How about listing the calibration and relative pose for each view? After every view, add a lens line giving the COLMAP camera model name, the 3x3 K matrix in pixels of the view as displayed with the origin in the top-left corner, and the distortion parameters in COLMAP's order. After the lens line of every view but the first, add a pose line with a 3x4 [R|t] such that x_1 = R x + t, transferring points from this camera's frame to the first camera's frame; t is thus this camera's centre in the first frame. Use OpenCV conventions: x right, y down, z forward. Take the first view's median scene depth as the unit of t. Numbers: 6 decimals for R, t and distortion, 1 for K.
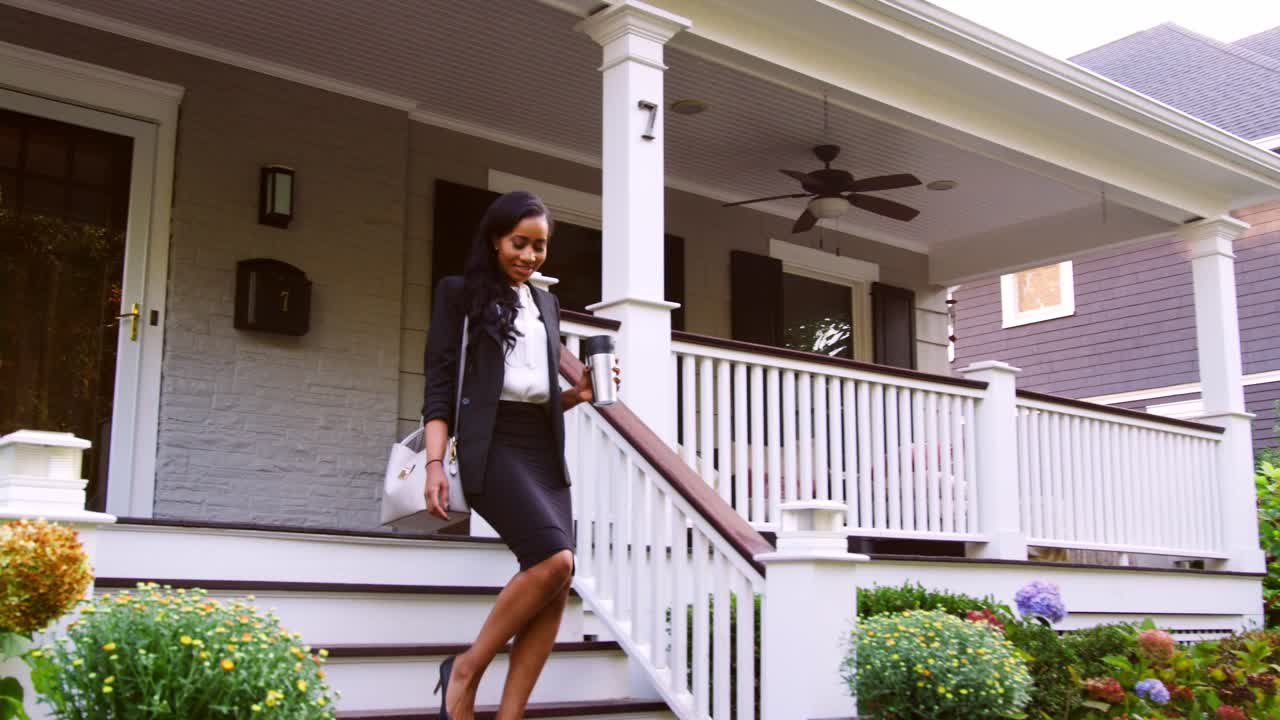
lens RADIAL K [[1382.8, 0, 635.3], [0, 1382.8, 385.3], [0, 0, 1]] dist [-0.064600, 0.113541]
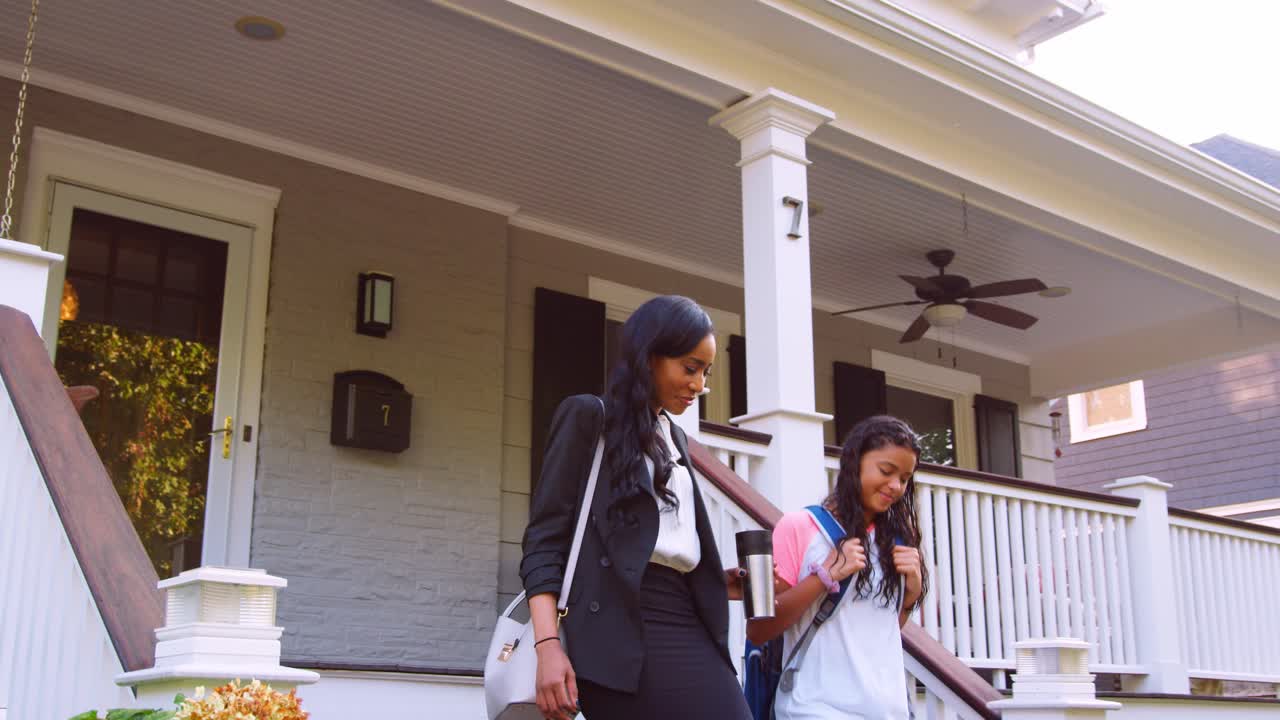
lens RADIAL K [[1382.8, 0, 635.3], [0, 1382.8, 385.3], [0, 0, 1]] dist [-0.064600, 0.113541]
pose [[0.999816, -0.005232, -0.018441, -0.066170], [0.003646, 0.996371, -0.085034, -0.001272], [0.018819, 0.084952, 0.996207, 0.069033]]
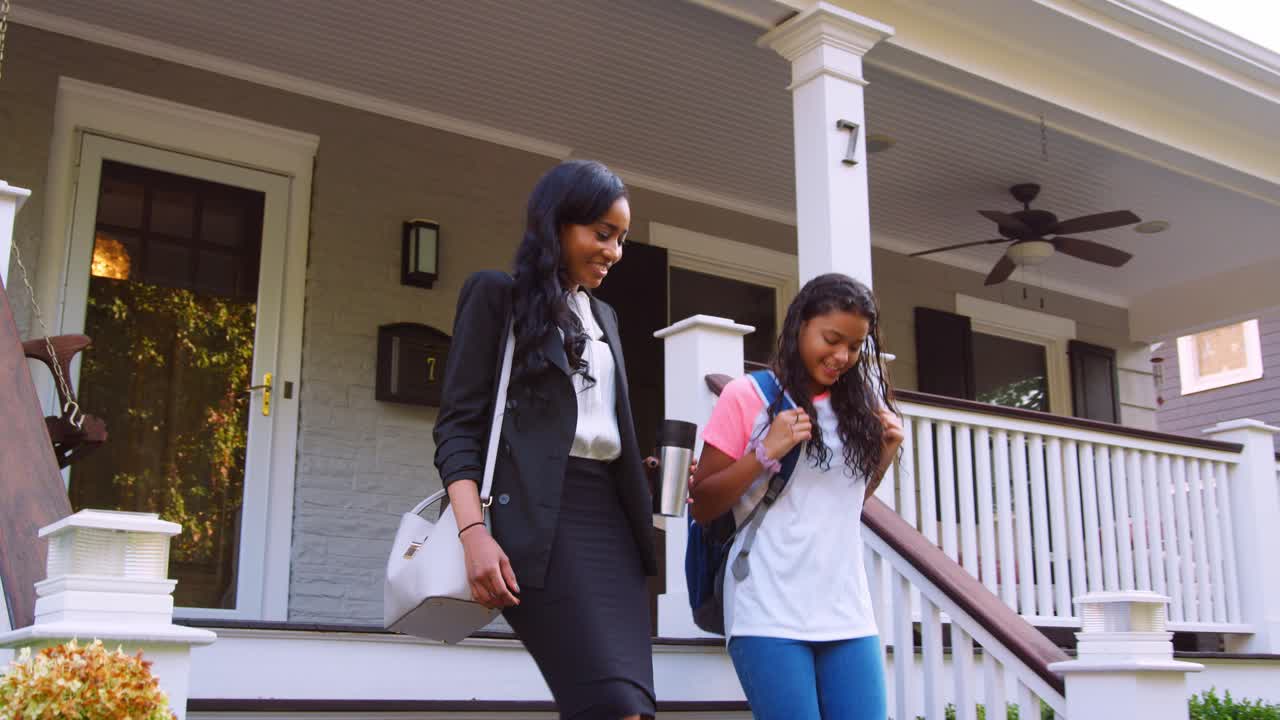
lens RADIAL K [[1382.8, 0, 635.3], [0, 1382.8, 385.3], [0, 0, 1]] dist [-0.064600, 0.113541]
pose [[0.995177, -0.023998, -0.095116, -0.036810], [0.018251, 0.997981, -0.060836, 0.006380], [0.096384, 0.058807, 0.993605, 0.120832]]
